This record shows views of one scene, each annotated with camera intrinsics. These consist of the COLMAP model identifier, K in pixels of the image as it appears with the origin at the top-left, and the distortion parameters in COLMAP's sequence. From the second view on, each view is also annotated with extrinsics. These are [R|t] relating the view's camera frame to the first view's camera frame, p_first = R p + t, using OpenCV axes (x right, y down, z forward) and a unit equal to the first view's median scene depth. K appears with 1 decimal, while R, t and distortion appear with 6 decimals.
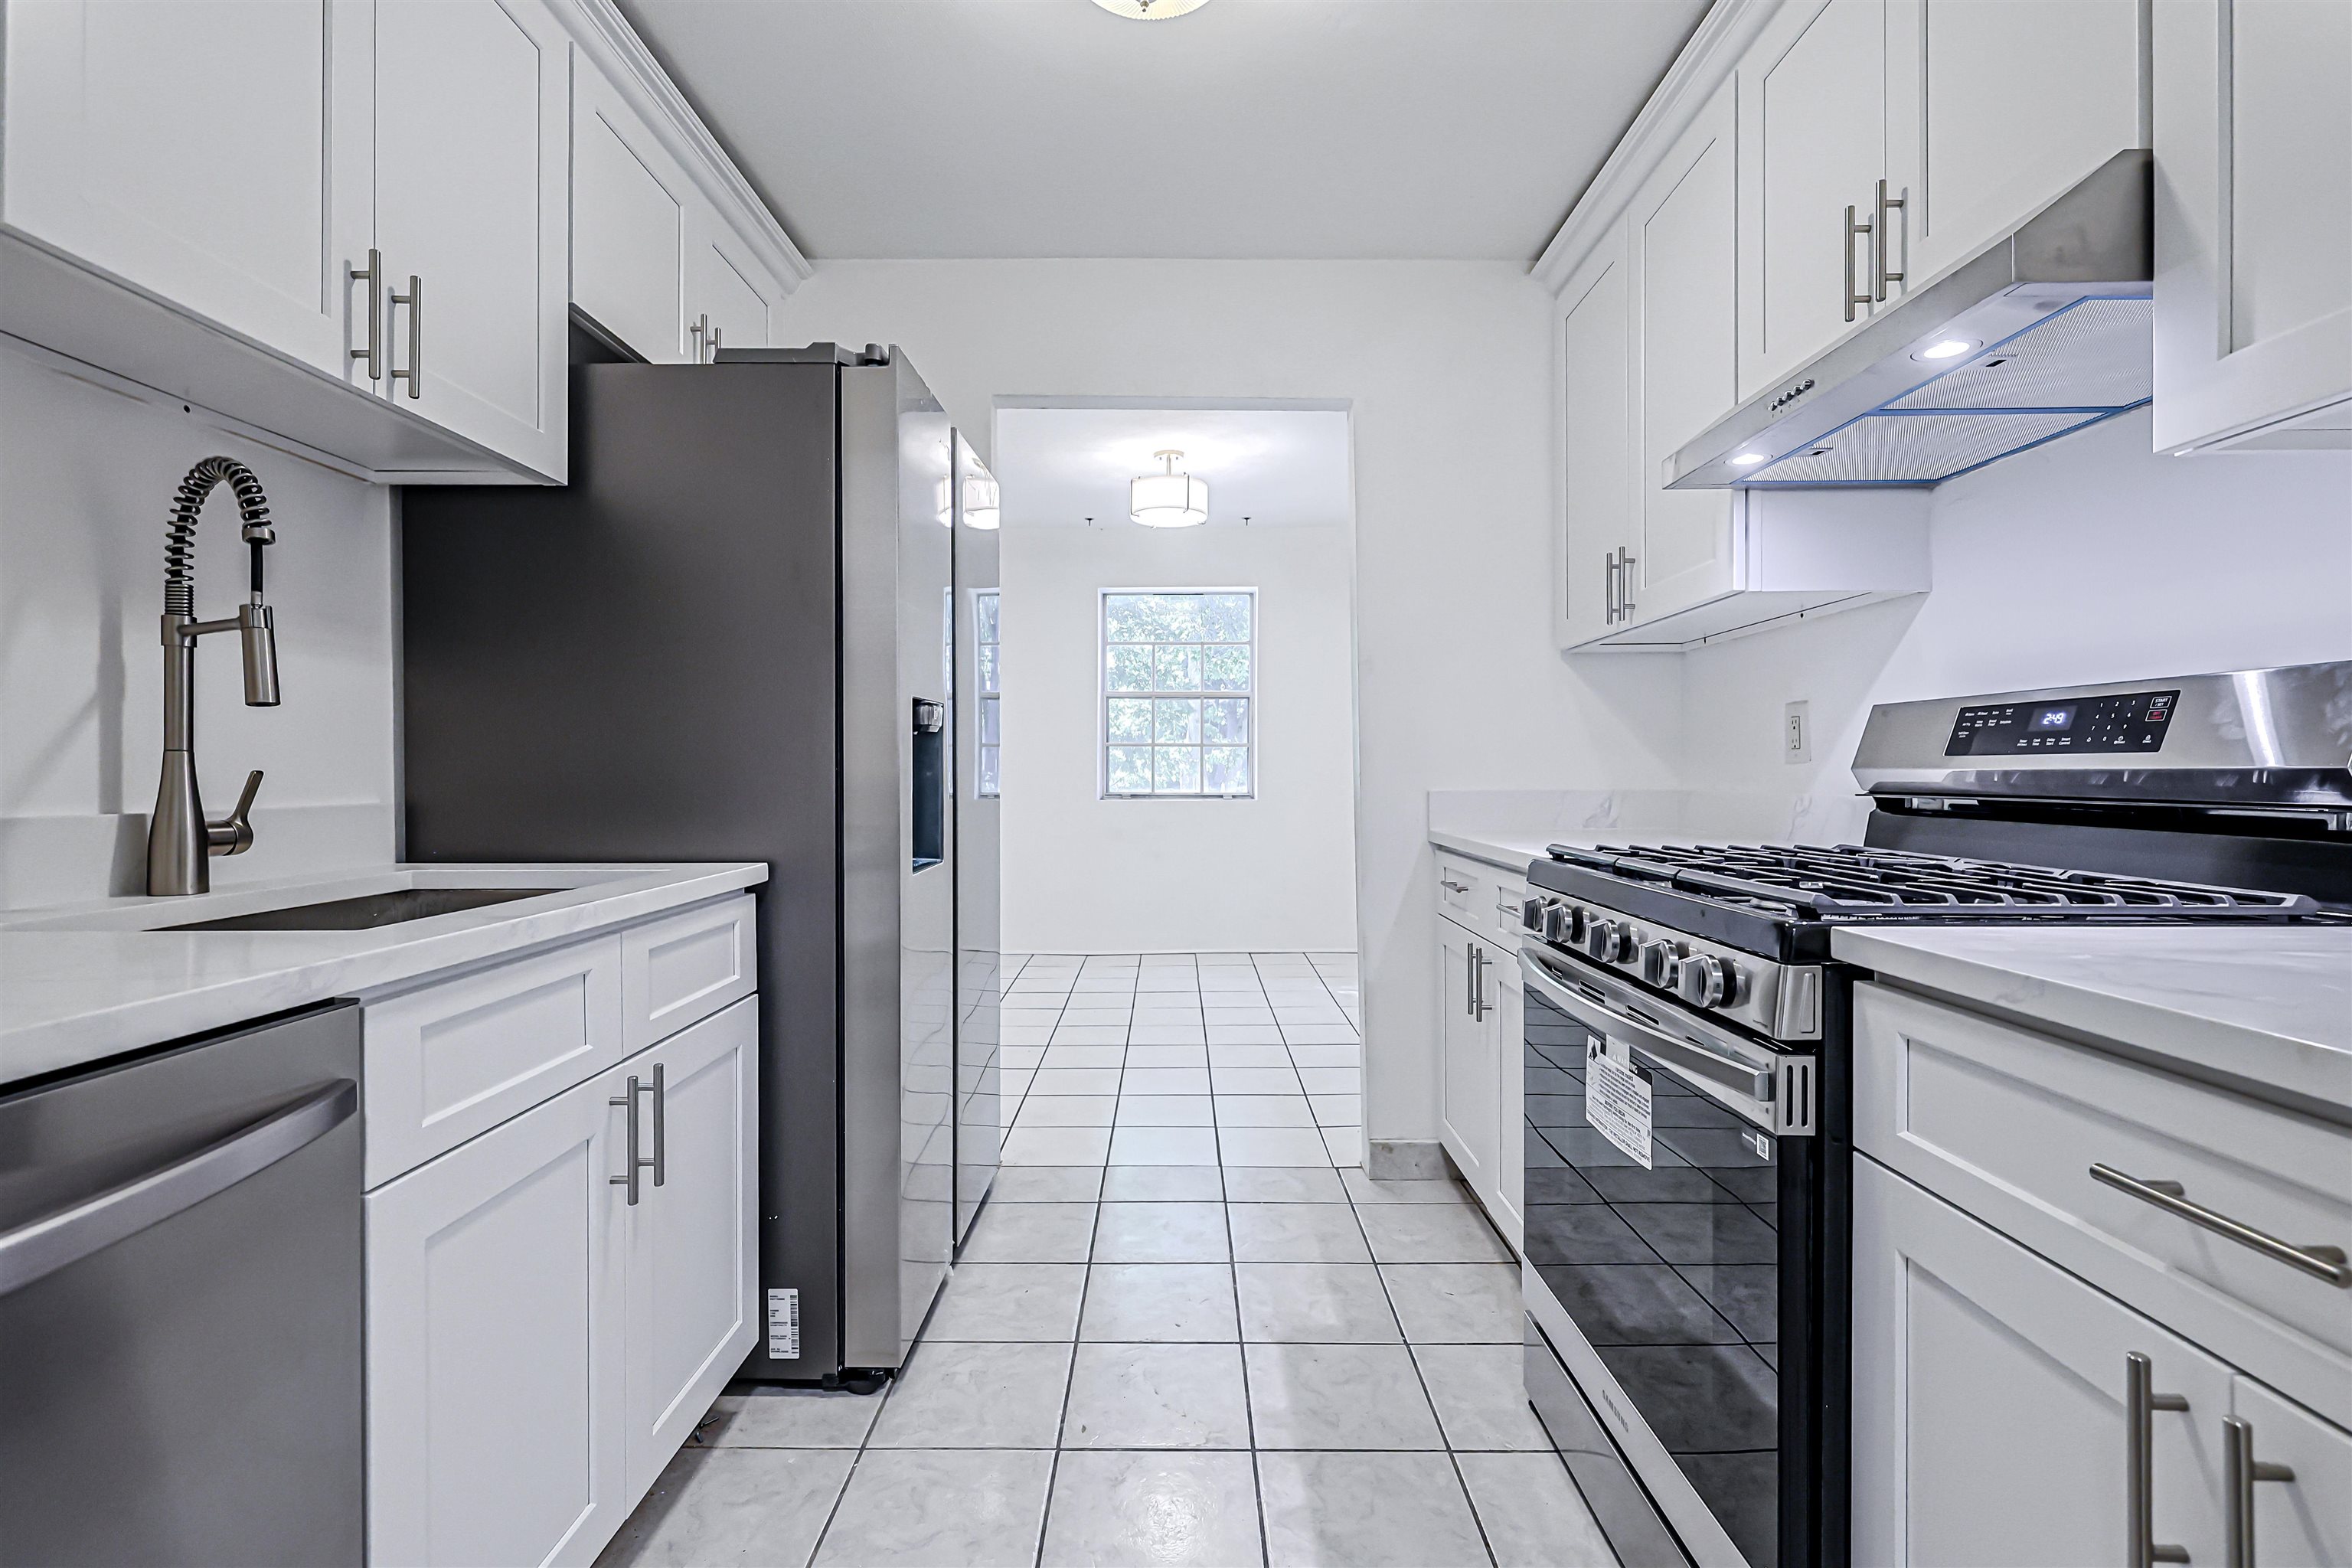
lens RADIAL K [[1047.9, 0, 1172.1], [0, 1047.9, 781.6], [0, 0, 1]] dist [-0.000513, -0.000570]
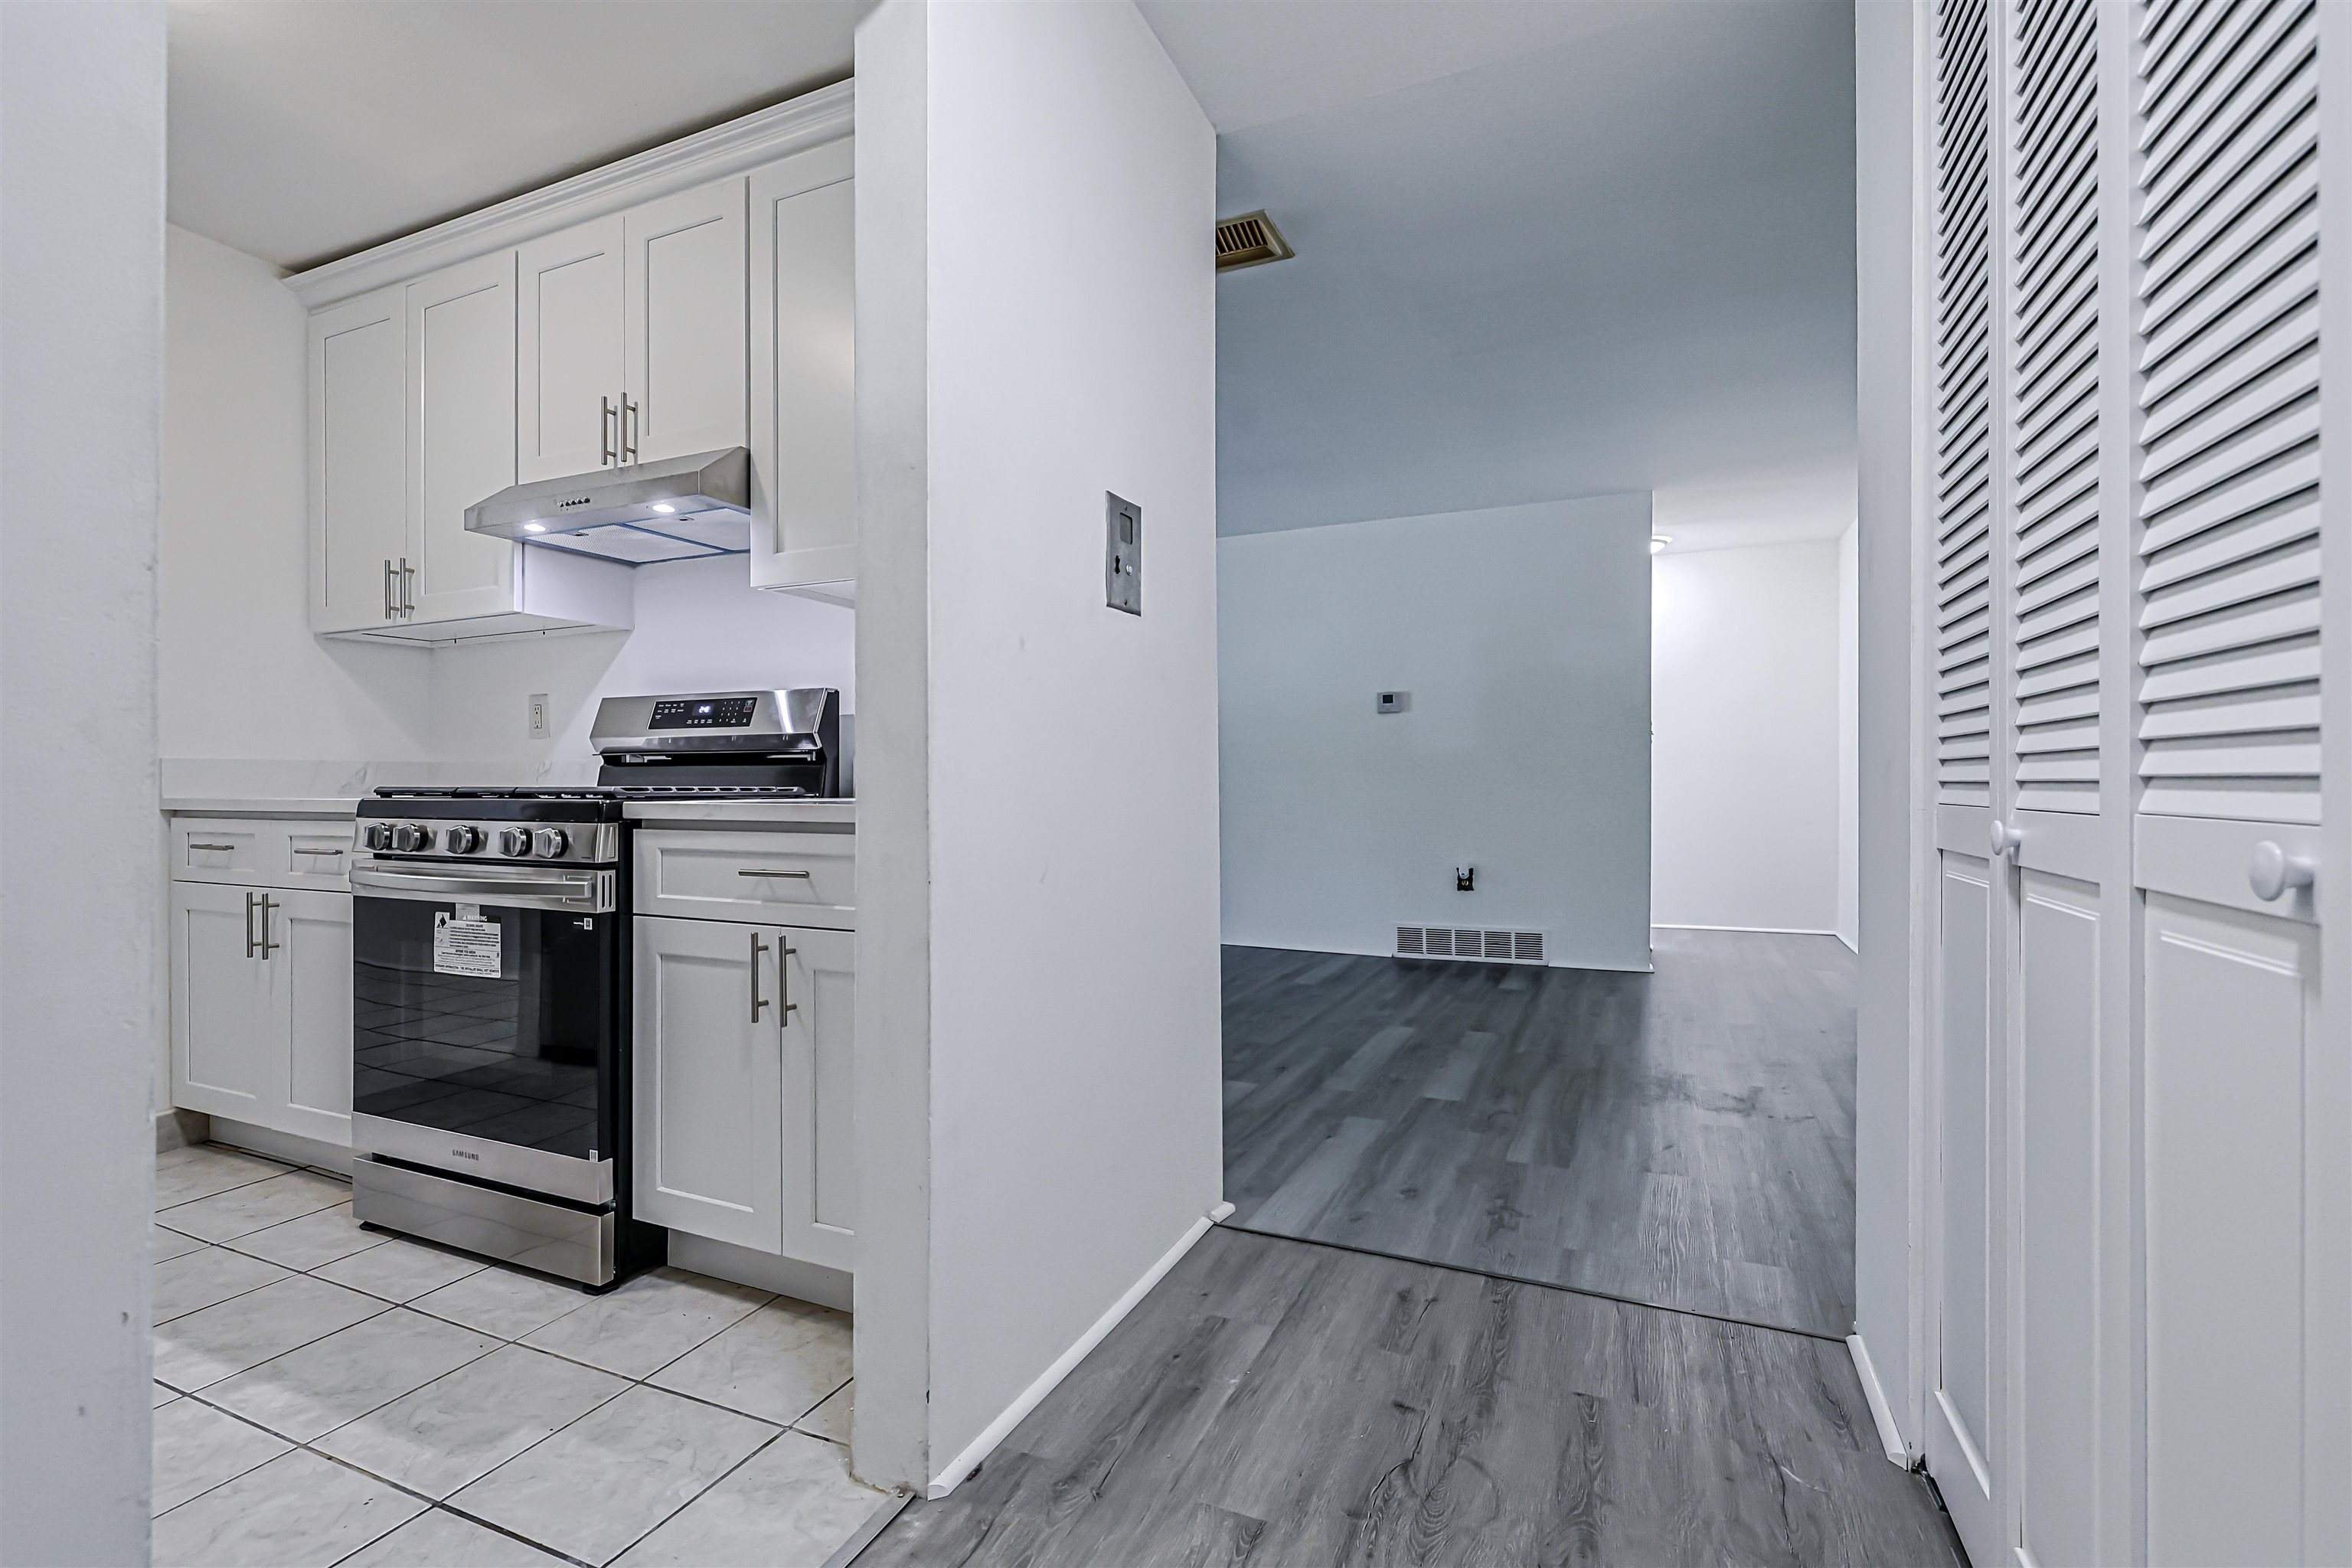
lens RADIAL K [[1047.9, 0, 1172.1], [0, 1047.9, 781.6], [0, 0, 1]] dist [-0.000513, -0.000570]
pose [[0.400856, 0.002504, 0.916138, -0.504767], [0.008867, 0.999939, -0.006613, 0.083410], [-0.916098, 0.010774, 0.400809, -0.484291]]
